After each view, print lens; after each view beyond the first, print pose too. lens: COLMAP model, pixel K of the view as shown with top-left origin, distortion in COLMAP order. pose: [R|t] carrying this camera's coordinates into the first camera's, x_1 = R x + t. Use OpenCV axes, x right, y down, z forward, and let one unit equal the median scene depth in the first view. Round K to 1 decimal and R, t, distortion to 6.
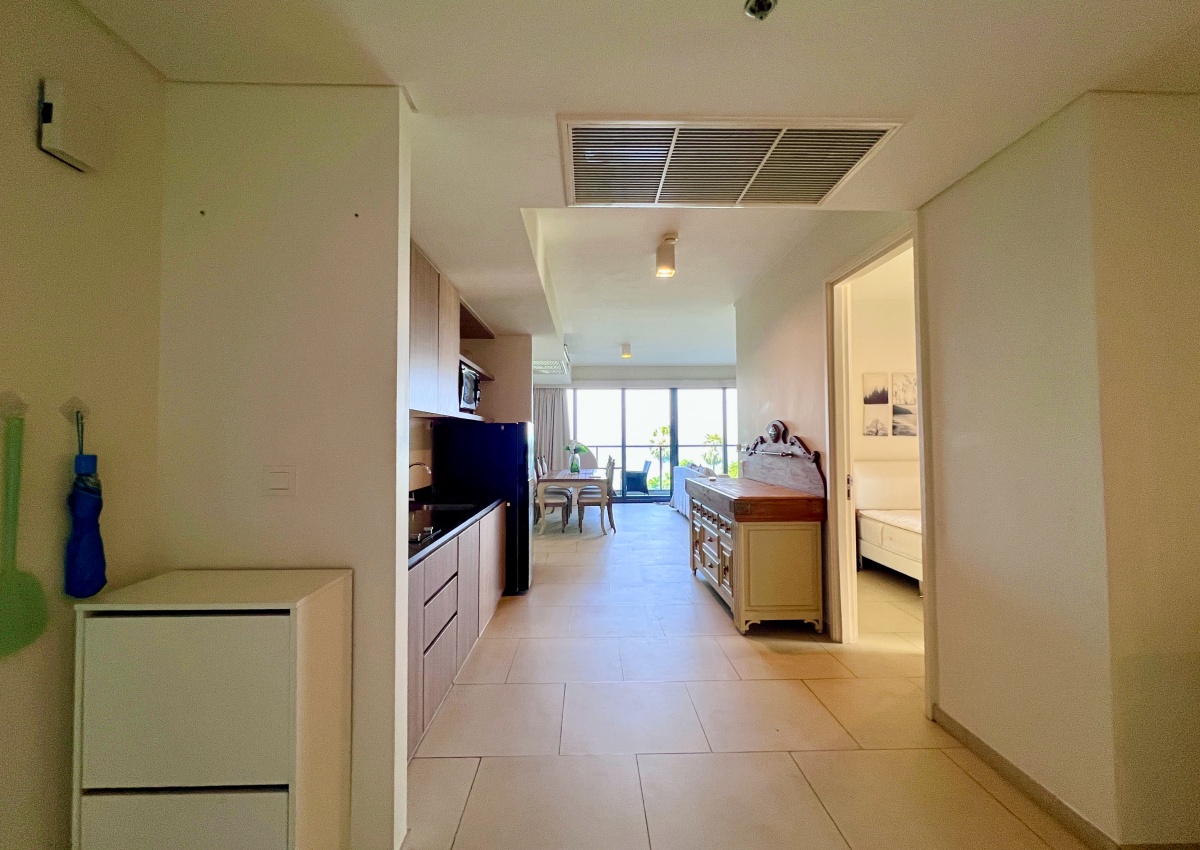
lens RADIAL K [[516.8, 0, 598.4], [0, 516.8, 422.8], [0, 0, 1]] dist [-0.001208, 0.000010]
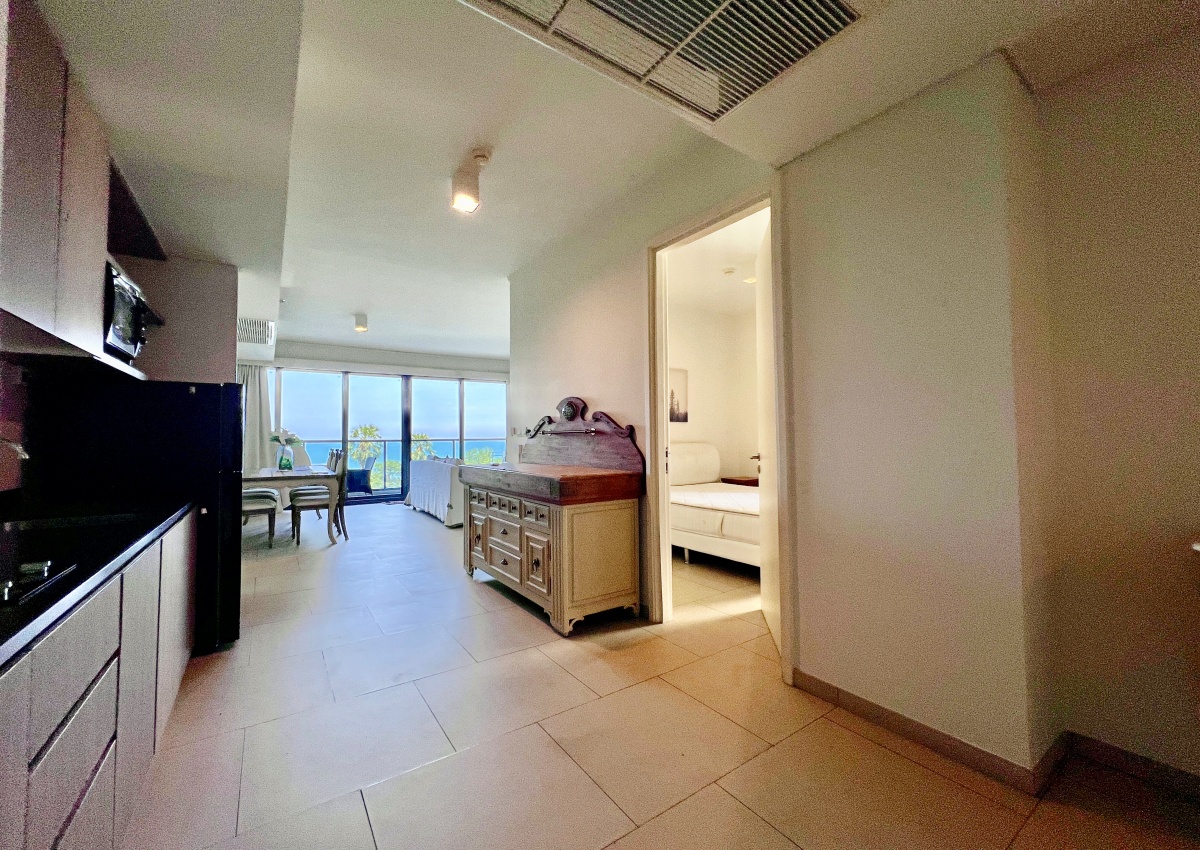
lens RADIAL K [[482.0, 0, 598.5], [0, 482.0, 422.8], [0, 0, 1]] dist [-0.001873, 0.000172]
pose [[0.835783, 0.015409, 0.548843, -0.096462], [-0.012217, 0.999881, -0.009469, 0.050441], [-0.548923, 0.001209, 0.835872, 0.245683]]
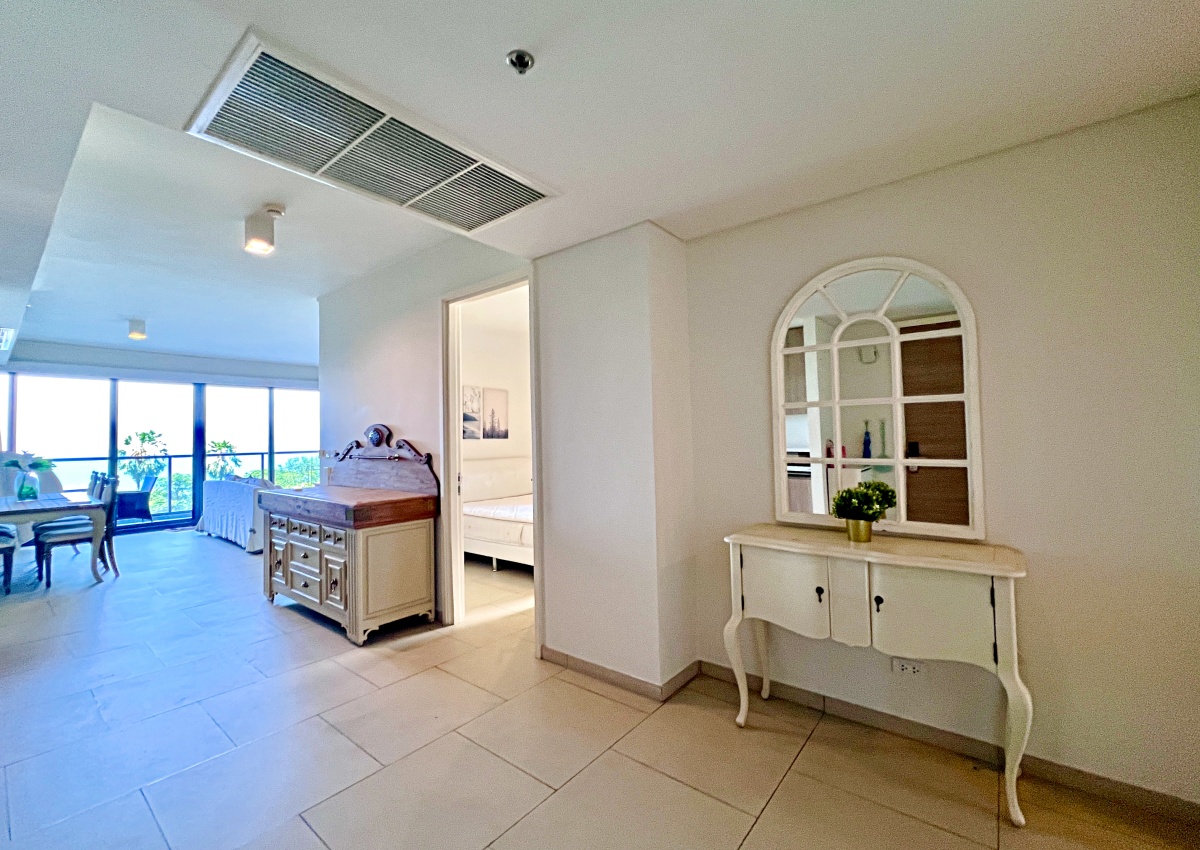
lens RADIAL K [[503.4, 0, 598.7], [0, 503.4, 423.0], [0, 0, 1]] dist [-0.002111, 0.000311]
pose [[0.645790, 0.016211, 0.763343, -0.126354], [-0.007147, 0.999859, -0.015187, 0.004528], [-0.763482, 0.004352, 0.645815, 0.044288]]
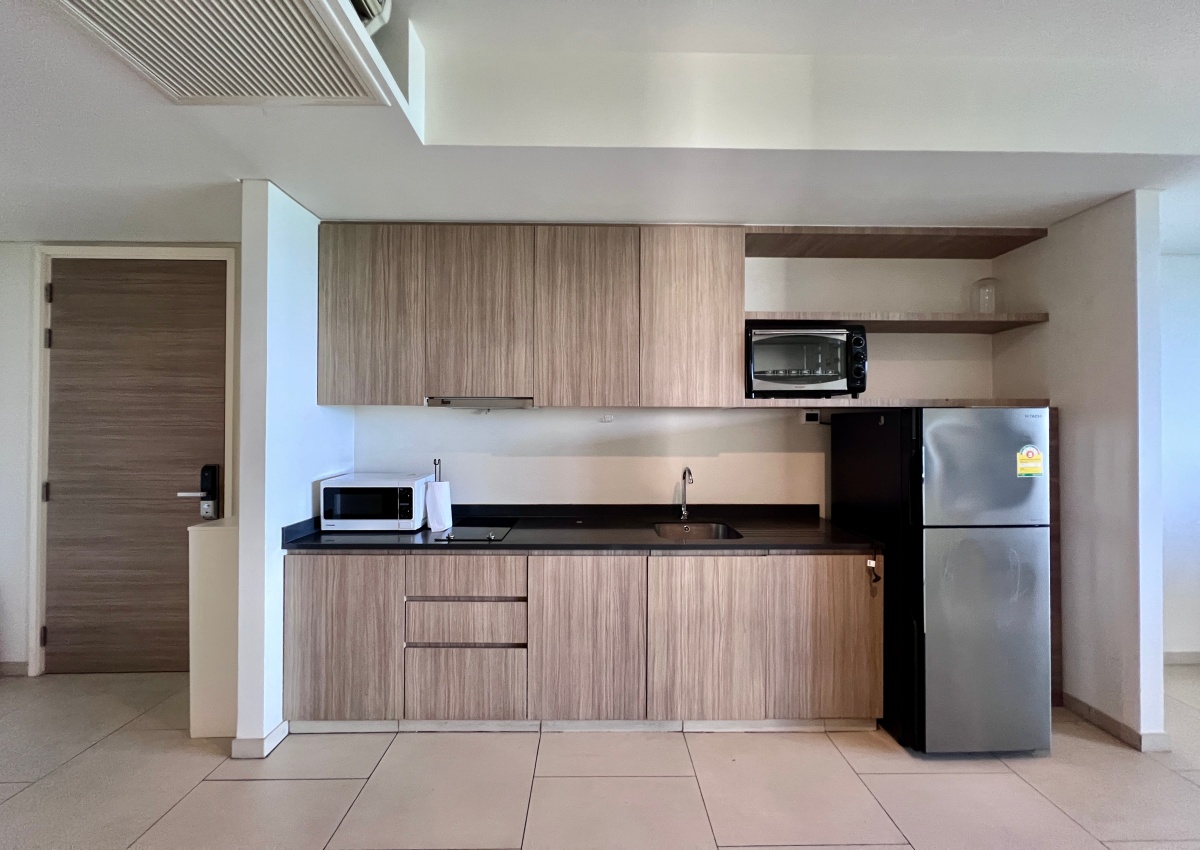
lens RADIAL K [[482.0, 0, 598.5], [0, 482.0, 422.8], [0, 0, 1]] dist [-0.001873, 0.000172]
pose [[-0.009838, -0.000609, -0.999951, 0.331750], [0.028074, 0.999605, -0.000885, 0.004197], [0.999557, -0.028081, -0.009817, 0.728726]]
